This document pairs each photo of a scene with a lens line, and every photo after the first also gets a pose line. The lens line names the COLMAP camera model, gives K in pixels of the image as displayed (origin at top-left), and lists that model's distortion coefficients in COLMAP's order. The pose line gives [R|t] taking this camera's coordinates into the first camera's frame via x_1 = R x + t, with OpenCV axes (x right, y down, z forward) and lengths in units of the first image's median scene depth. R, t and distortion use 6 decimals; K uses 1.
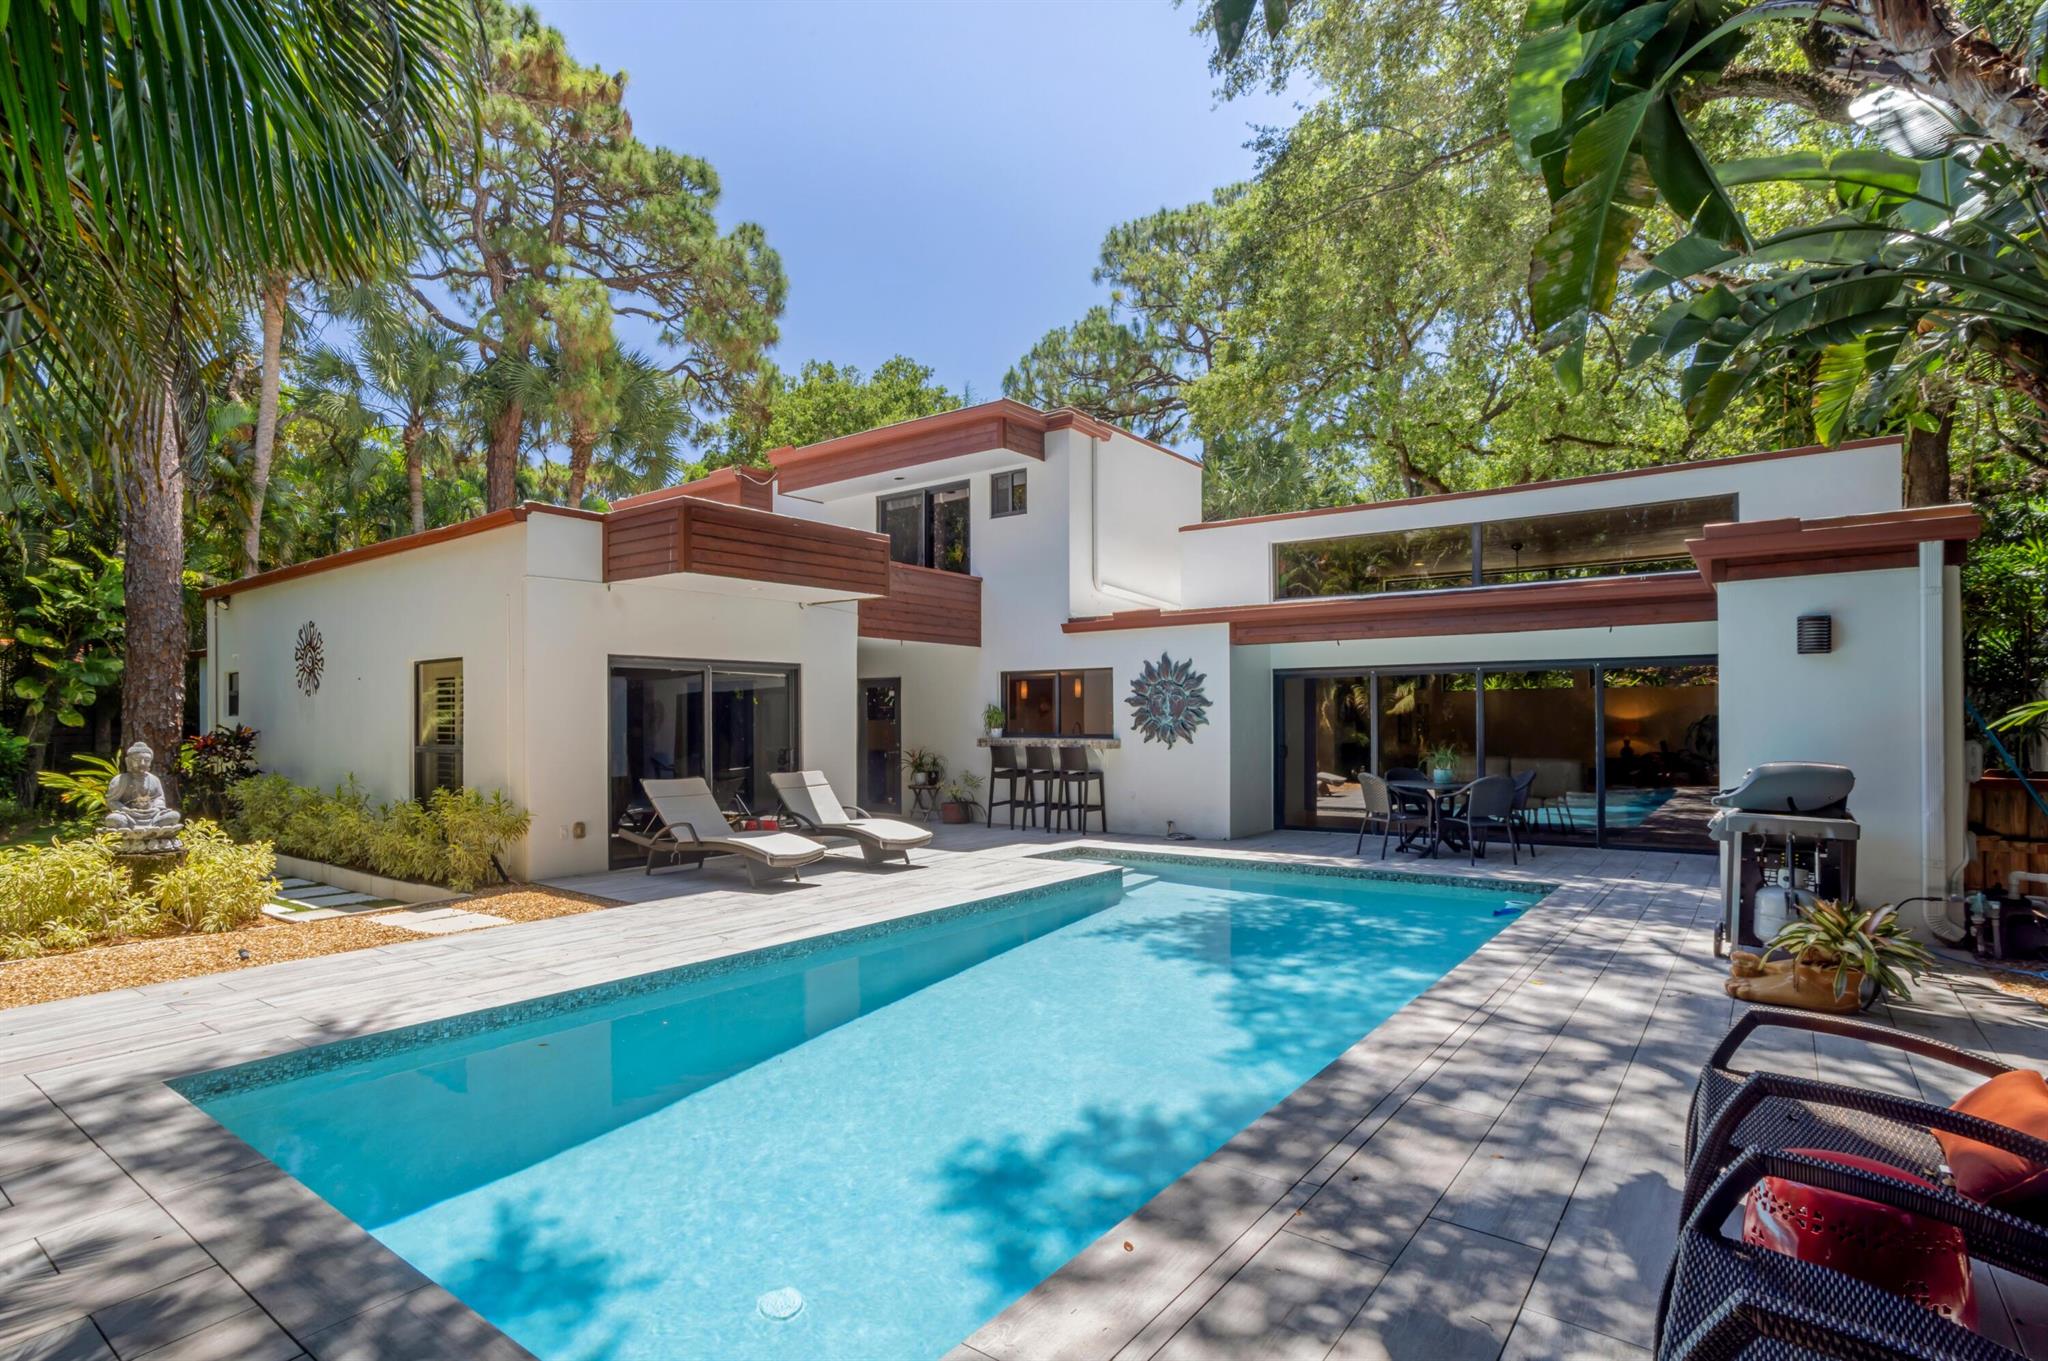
lens RADIAL K [[1024.8, 0, 985.7], [0, 1024.8, 716.8], [0, 0, 1]] dist [-0.059882, 0.039206]
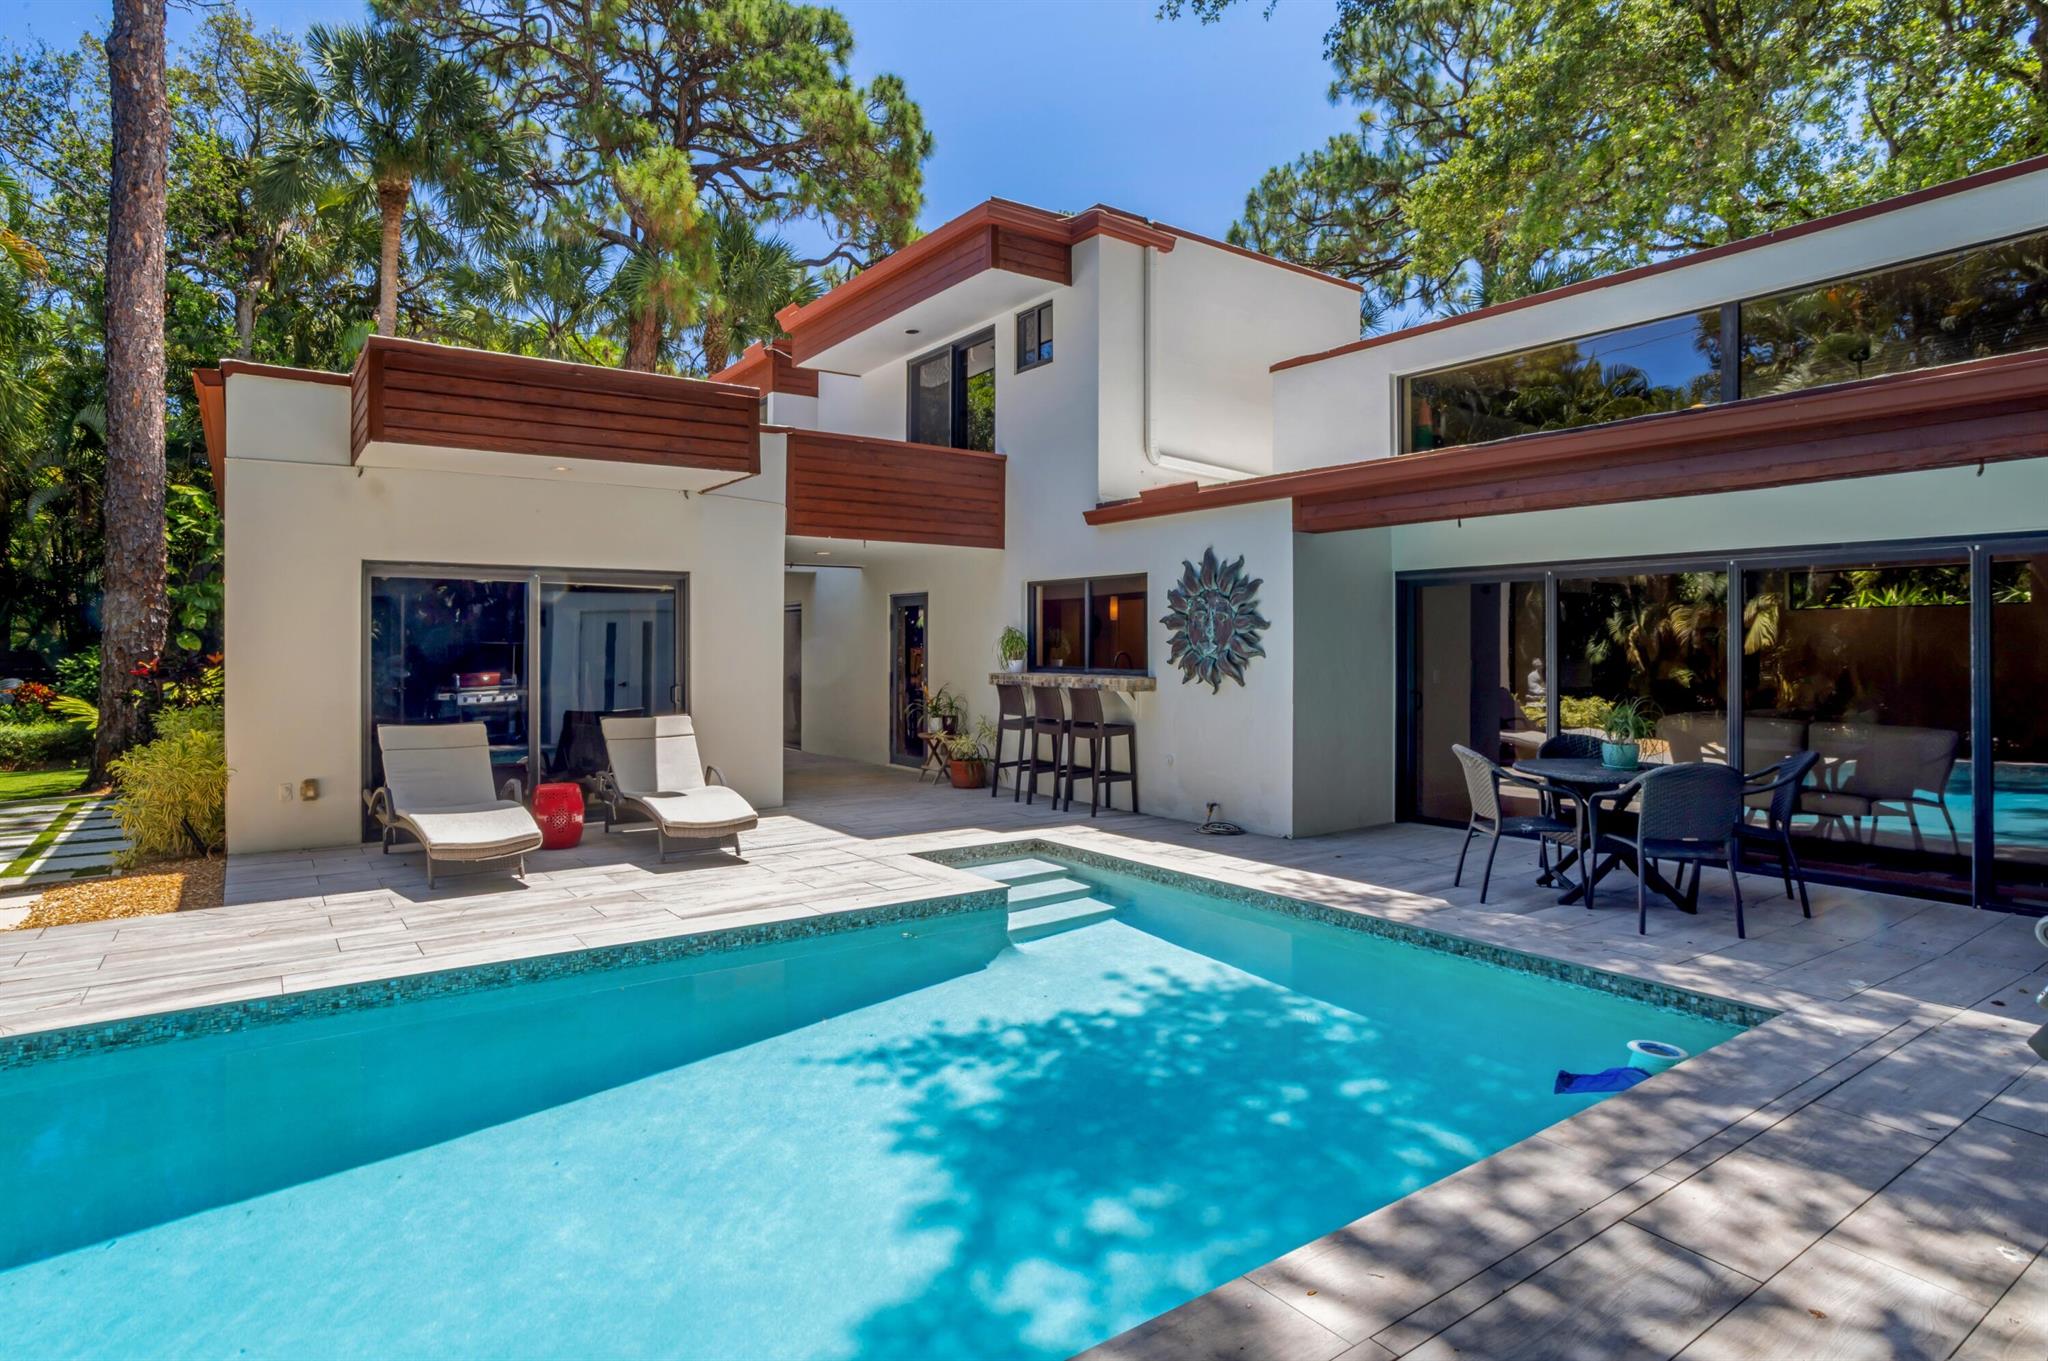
lens RADIAL K [[1087.2, 0, 986.7], [0, 1087.2, 647.0], [0, 0, 1]] dist [-0.053385, 0.039352]
pose [[0.956334, 0.004269, -0.292243, 0.235845], [-0.003652, 0.999990, 0.002657, 0.000136], [0.292252, -0.001473, 0.956340, 0.275987]]
